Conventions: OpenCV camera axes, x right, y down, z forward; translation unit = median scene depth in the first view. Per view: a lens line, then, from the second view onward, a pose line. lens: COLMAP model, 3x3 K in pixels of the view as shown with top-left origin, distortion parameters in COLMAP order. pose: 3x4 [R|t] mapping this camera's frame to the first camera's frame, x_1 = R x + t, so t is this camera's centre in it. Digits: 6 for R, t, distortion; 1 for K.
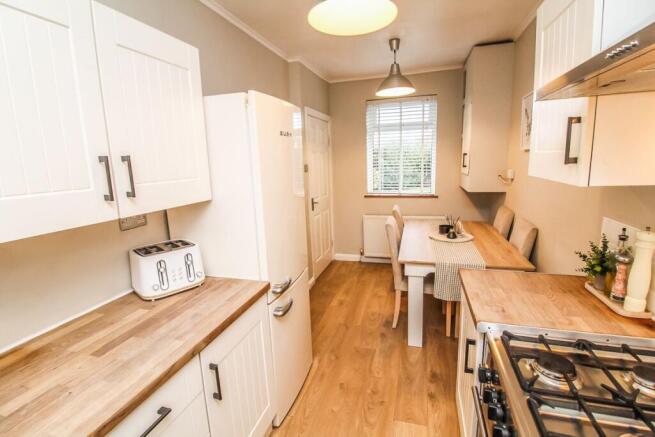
lens RADIAL K [[301.6, 0, 328.9], [0, 301.6, 211.6], [0, 0, 1]] dist [-0.020787, -0.001020]
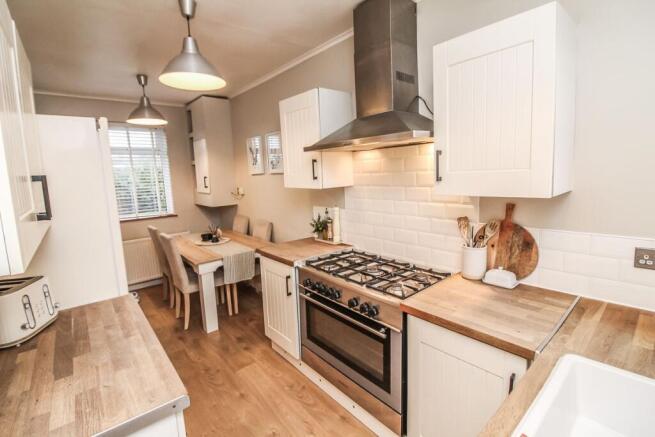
lens RADIAL K [[301.6, 0, 328.9], [0, 301.6, 211.6], [0, 0, 1]] dist [-0.020787, -0.001020]
pose [[0.540472, -0.093615, 0.836137, -0.466053], [0.161694, 0.986823, 0.005968, 0.036330], [-0.825678, 0.131973, 0.548487, -0.139687]]
